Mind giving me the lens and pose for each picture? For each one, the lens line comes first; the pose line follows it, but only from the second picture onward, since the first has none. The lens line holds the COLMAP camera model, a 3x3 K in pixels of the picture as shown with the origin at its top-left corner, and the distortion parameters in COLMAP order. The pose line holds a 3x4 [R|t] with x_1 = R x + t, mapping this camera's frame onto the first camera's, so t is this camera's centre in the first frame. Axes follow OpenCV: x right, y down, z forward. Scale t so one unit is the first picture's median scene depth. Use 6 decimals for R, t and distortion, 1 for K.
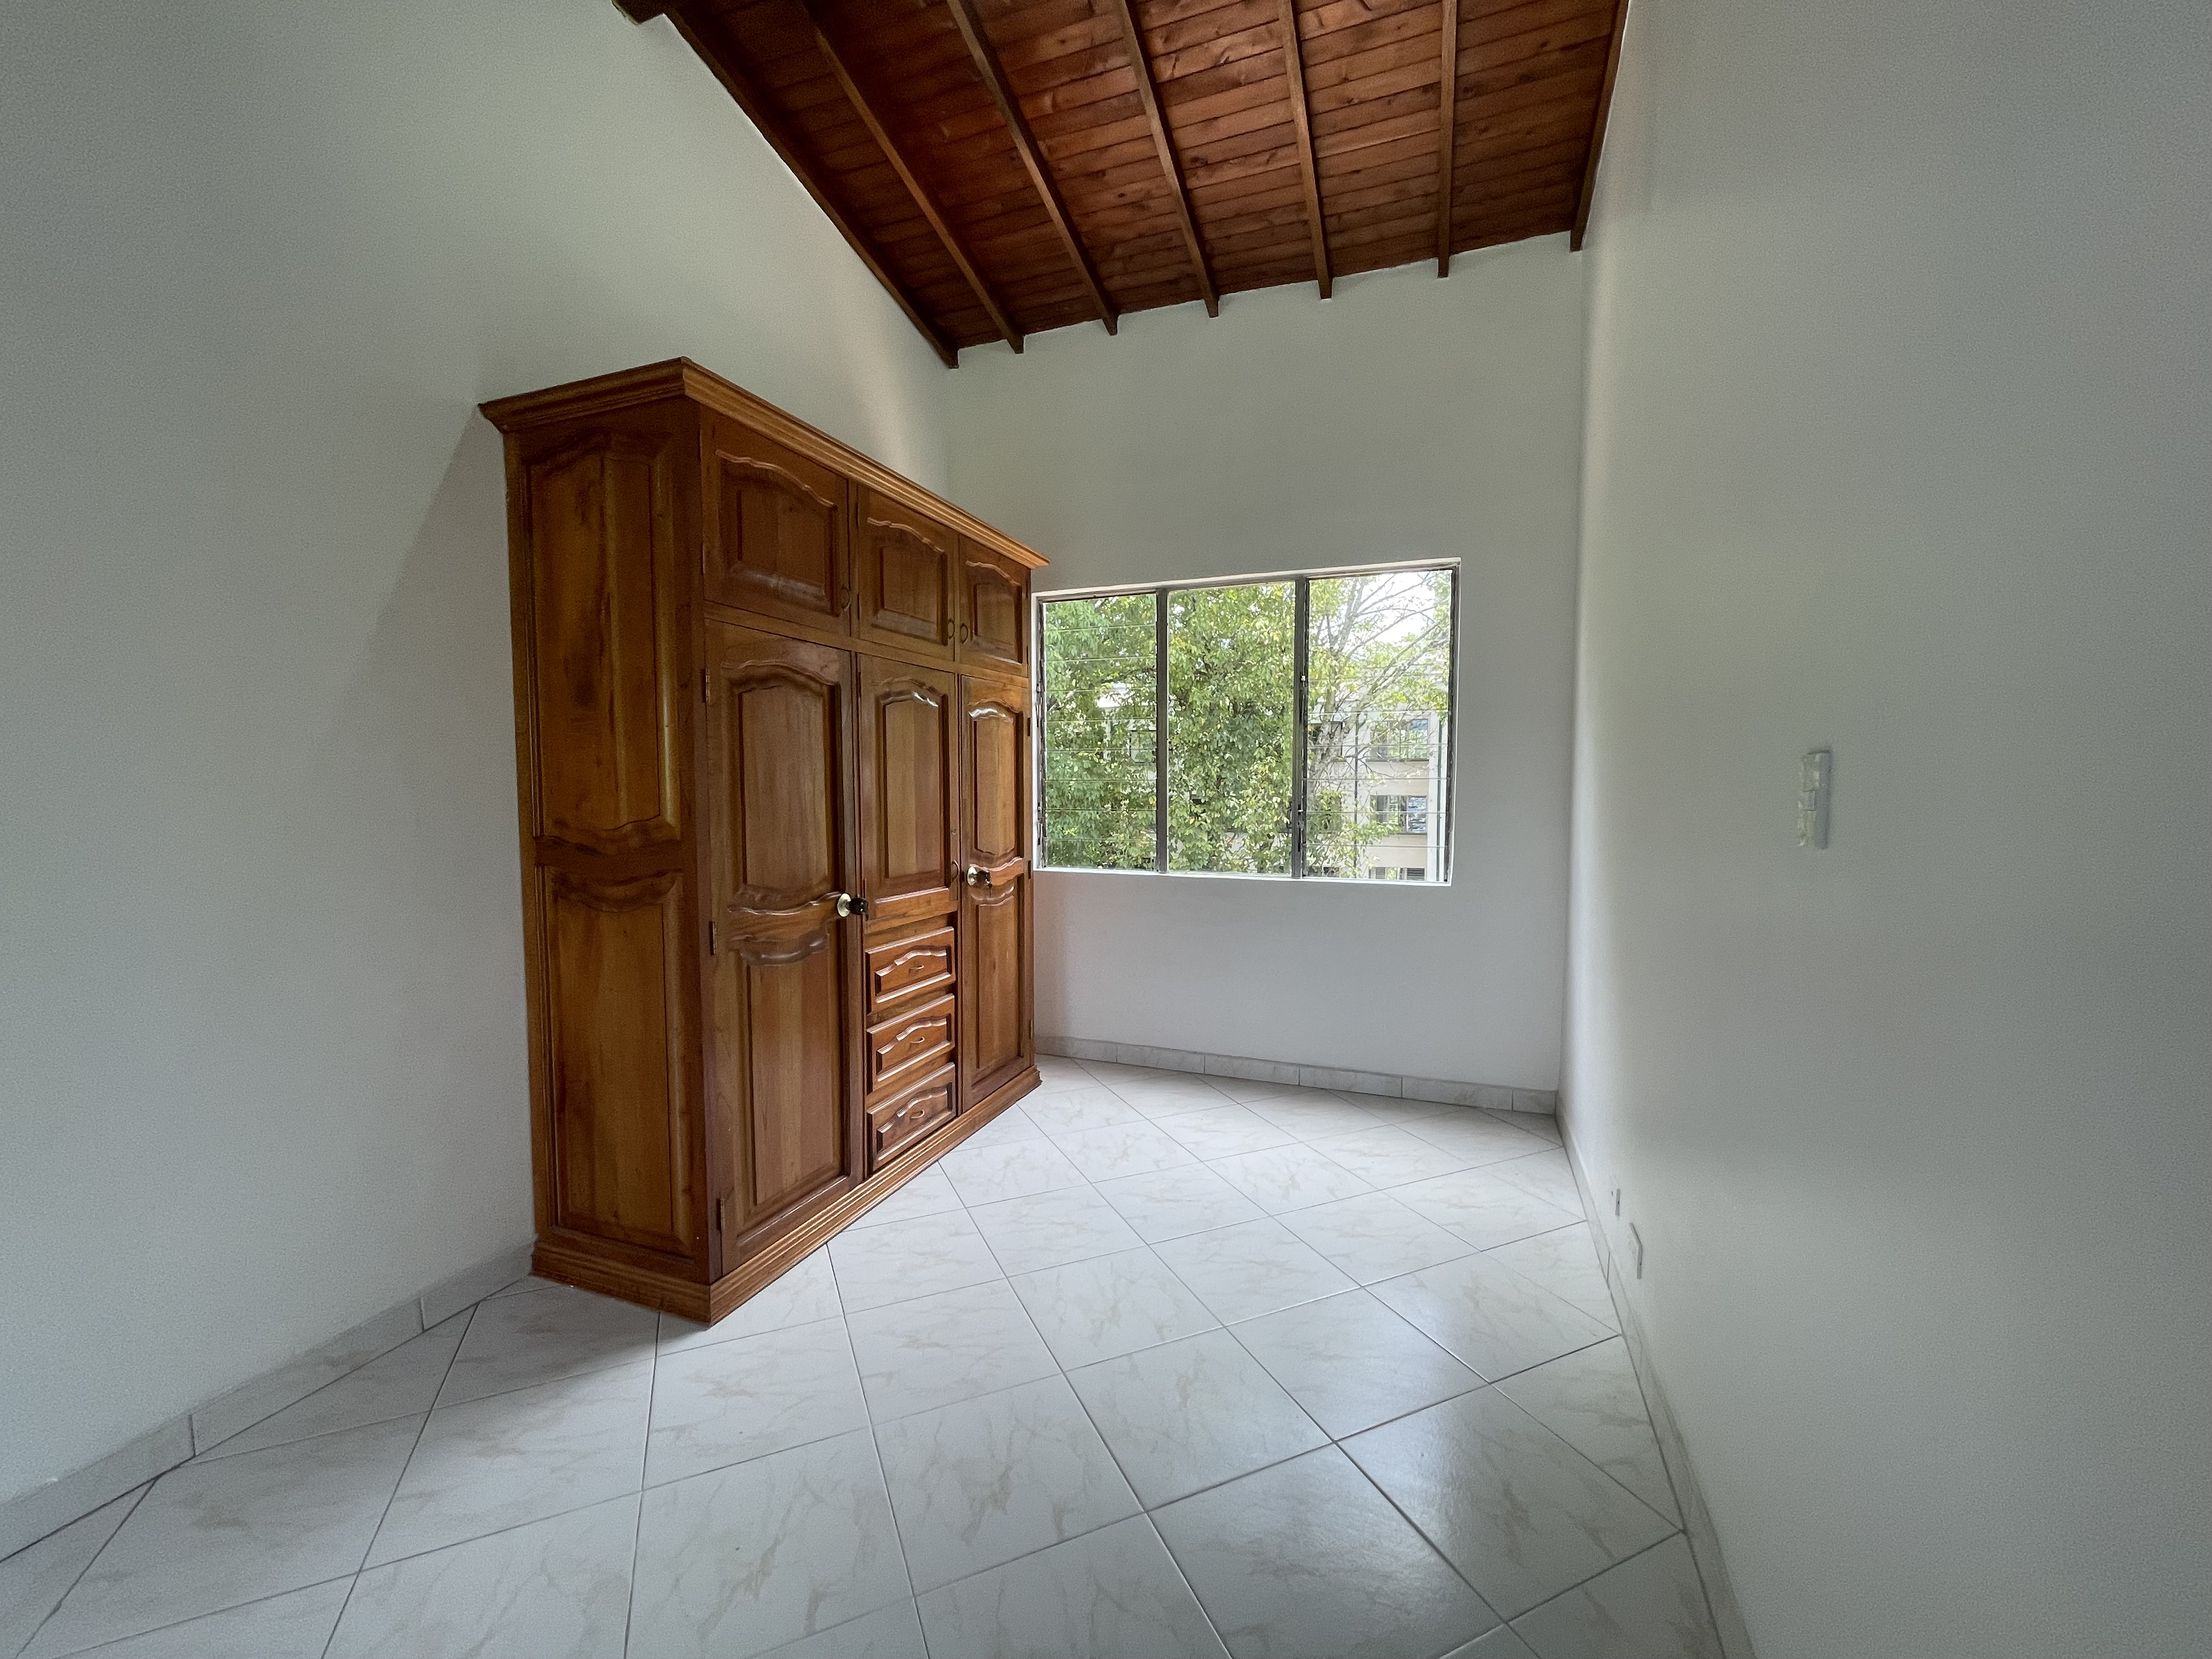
lens RADIAL K [[893.5, 0, 1103.3], [0, 893.5, 836.7], [0, 0, 1]] dist [-0.000504, 0.001181]
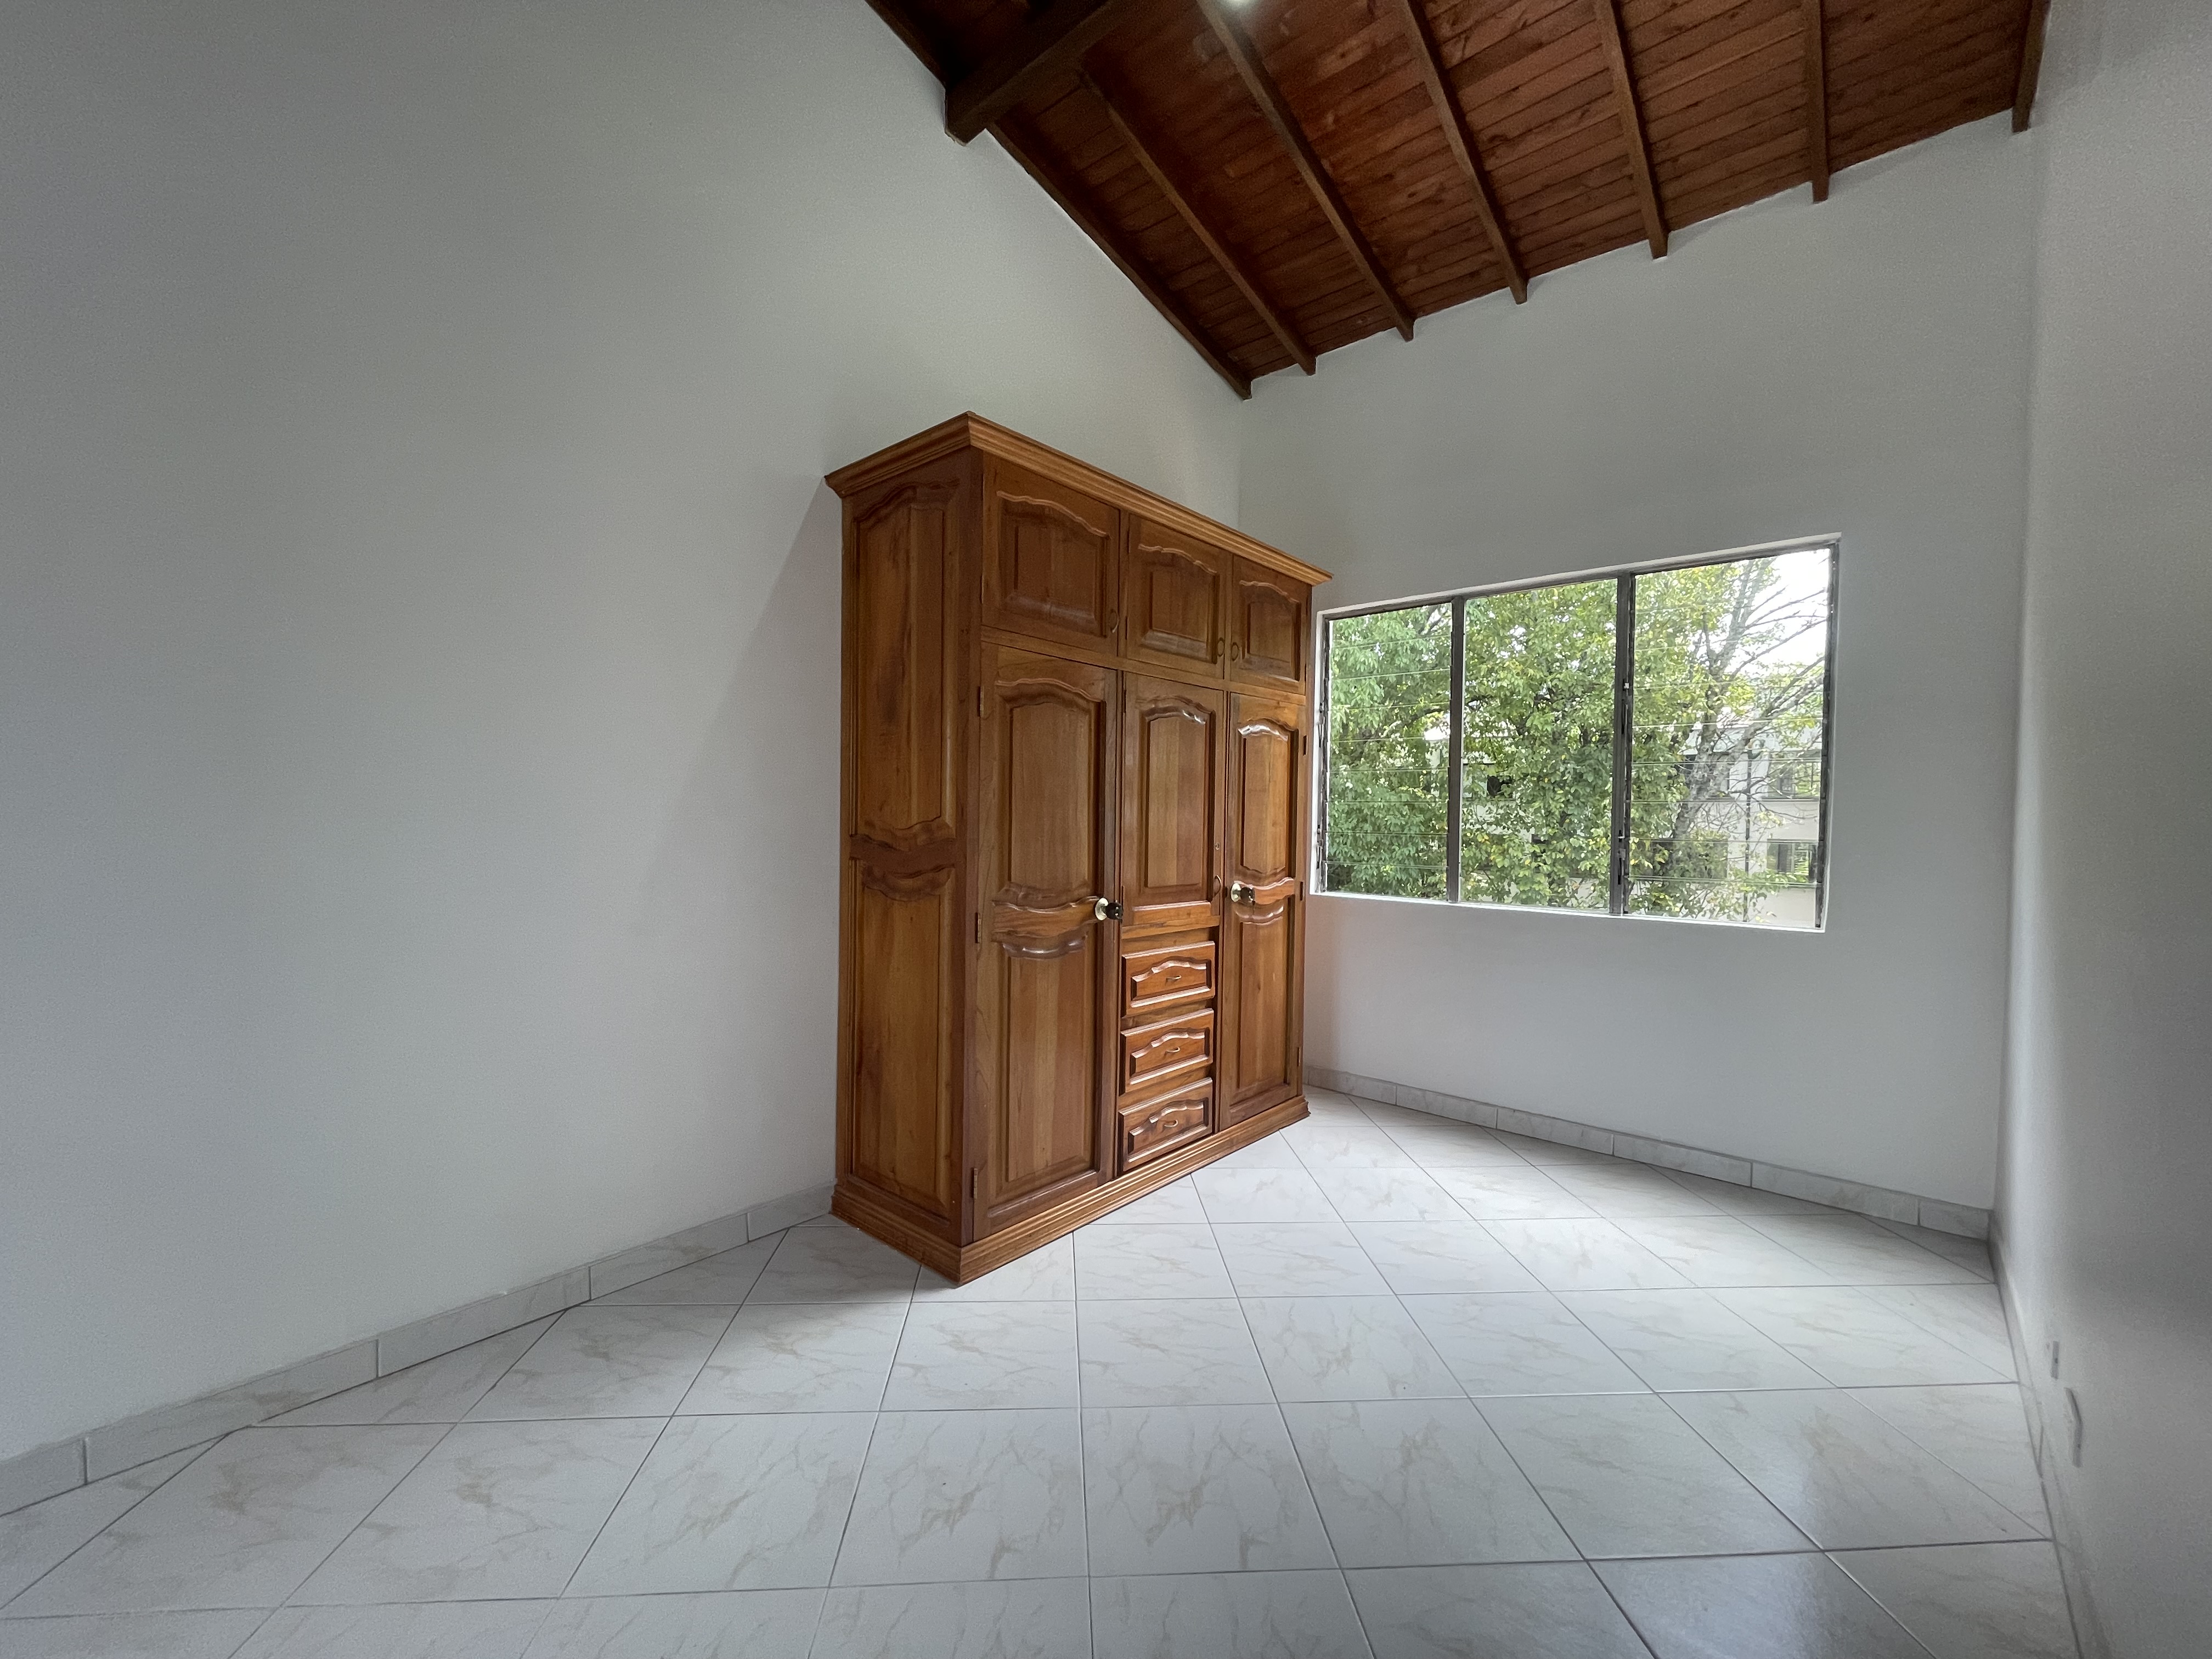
lens RADIAL K [[893.5, 0, 1103.5], [0, 893.5, 836.5], [0, 0, 1]] dist [-0.000504, 0.001181]
pose [[0.937259, 0.022109, -0.347932, 0.059562], [-0.036399, 0.998739, -0.034588, 0.021694], [0.346728, 0.045083, 0.936882, 0.009844]]
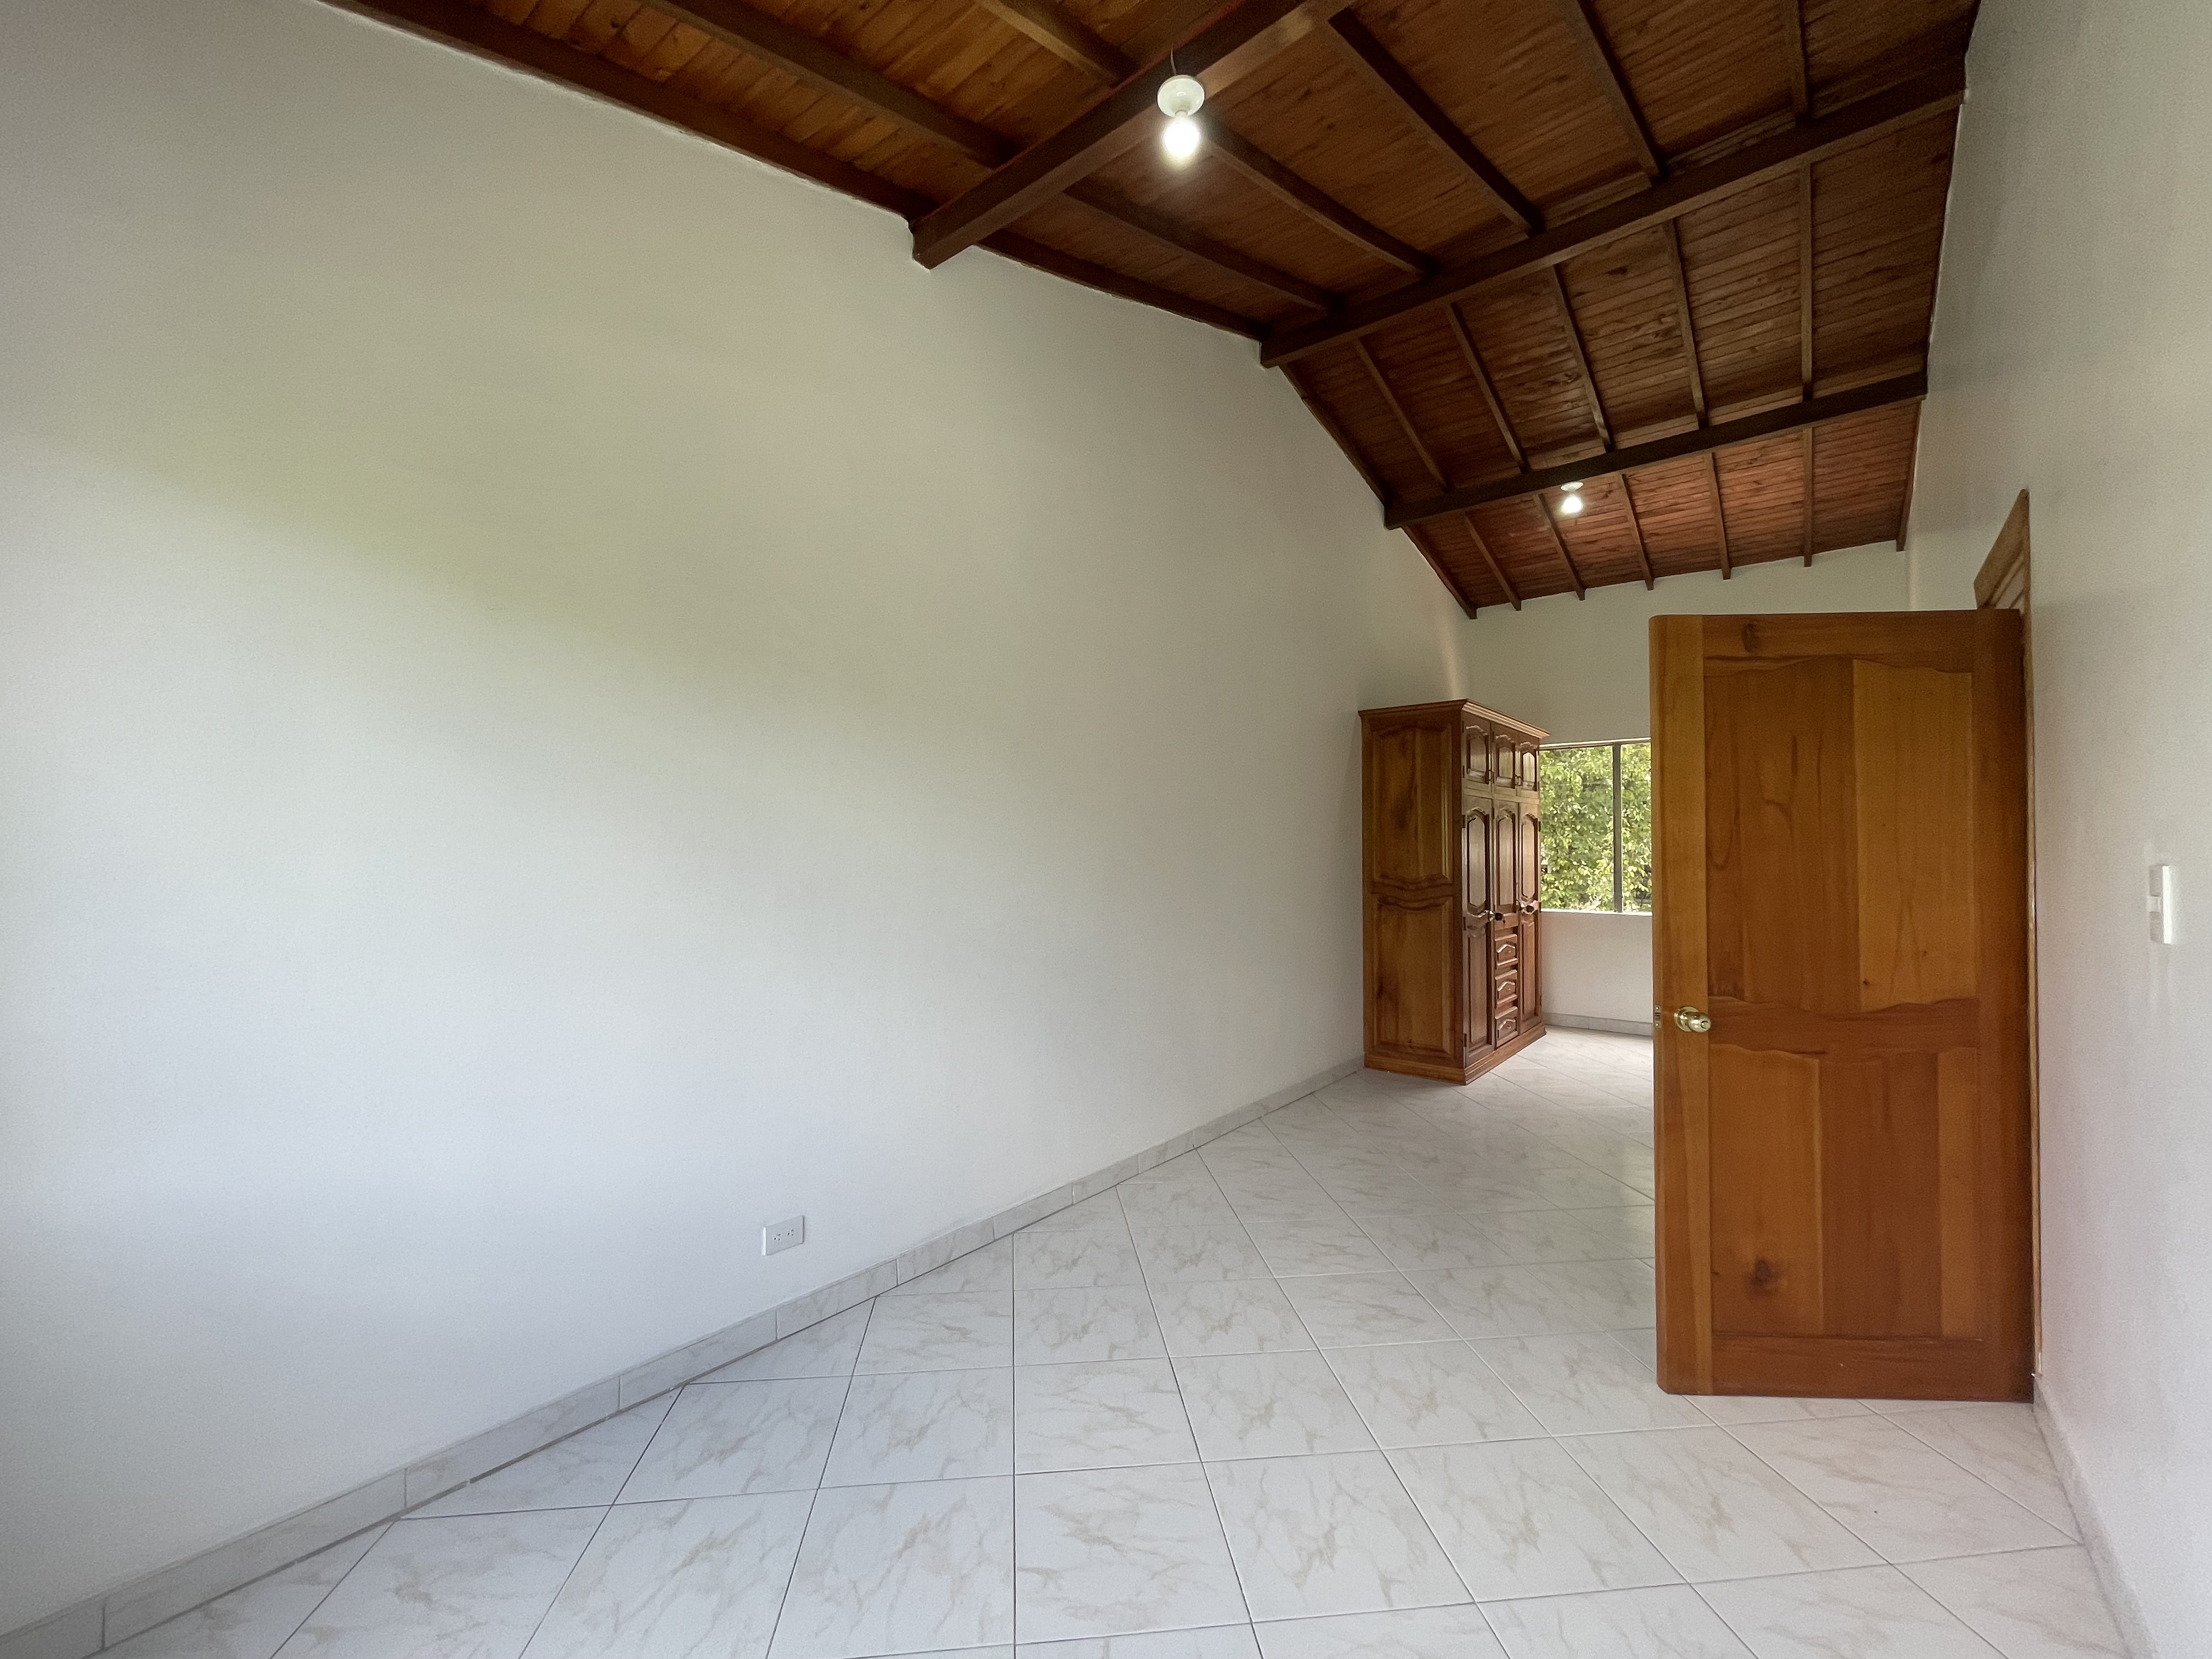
lens RADIAL K [[893.5, 0, 1110.8], [0, 893.5, 836.8], [0, 0, 1]] dist [-0.000504, 0.001181]
pose [[0.952518, -0.003331, -0.304465, -0.400348], [-0.019414, 0.997241, -0.071648, 0.045684], [0.303864, 0.074157, 0.949825, -1.066123]]
